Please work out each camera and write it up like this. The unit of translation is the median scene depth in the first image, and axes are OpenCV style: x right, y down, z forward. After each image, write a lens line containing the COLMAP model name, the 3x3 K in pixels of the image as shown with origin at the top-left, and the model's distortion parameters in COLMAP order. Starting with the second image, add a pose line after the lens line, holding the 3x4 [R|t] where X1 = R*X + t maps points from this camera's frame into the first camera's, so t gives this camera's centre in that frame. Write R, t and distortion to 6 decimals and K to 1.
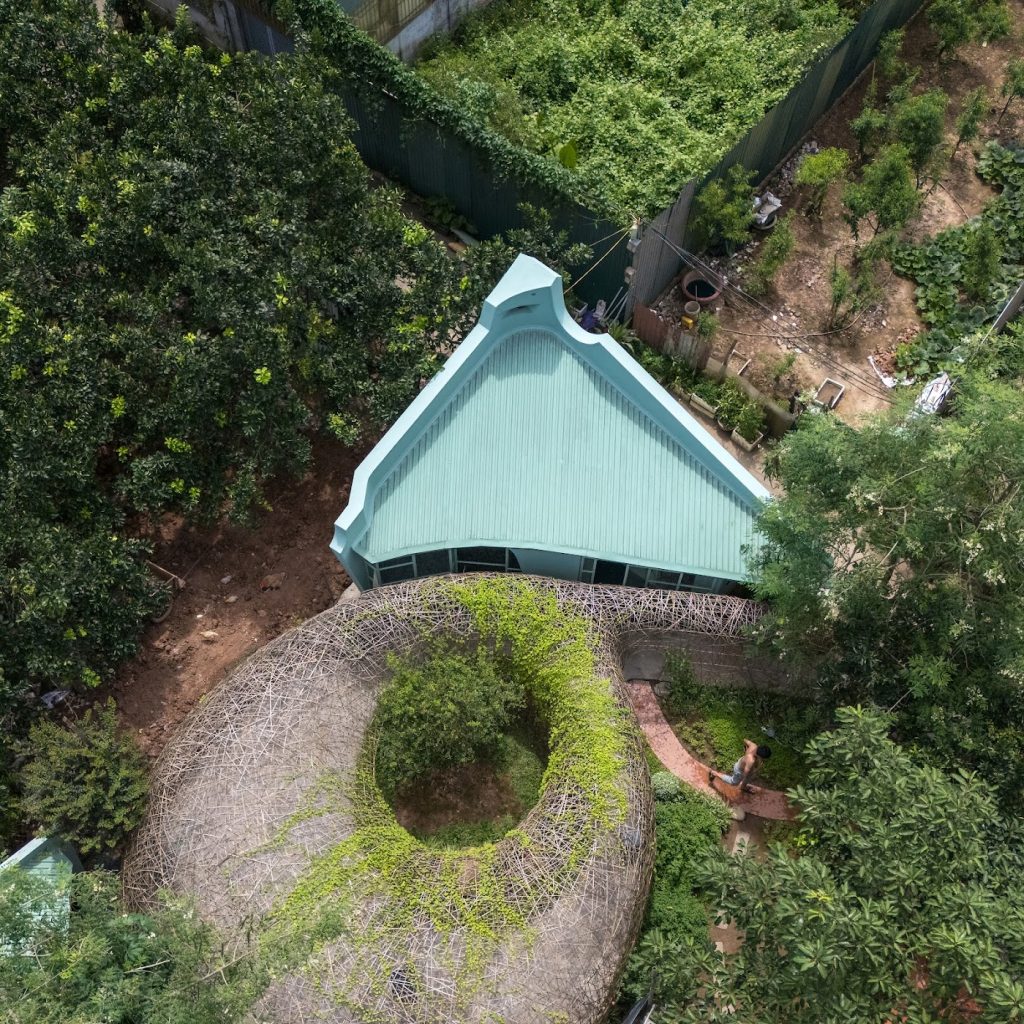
lens RADIAL K [[941.5, 0, 529.7], [0, 941.5, 511.1], [0, 0, 1]] dist [0.148308, -0.333699]
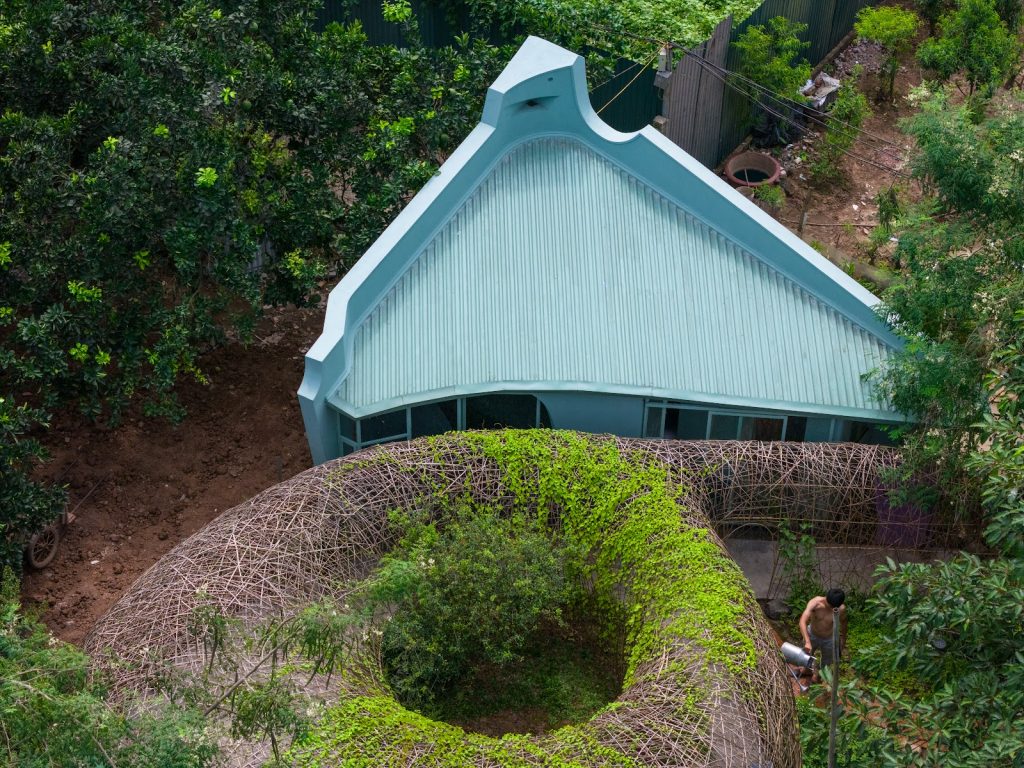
lens RADIAL K [[1539.6, 0, 512.0], [0, 1539.6, 384.0], [0, 0, 1]] dist [0.004837, 0.086802]
pose [[0.997151, -0.060169, 0.045482, -0.099237], [0.071671, 0.943736, -0.322839, 0.411082], [-0.023498, 0.325179, 0.945360, -0.109136]]
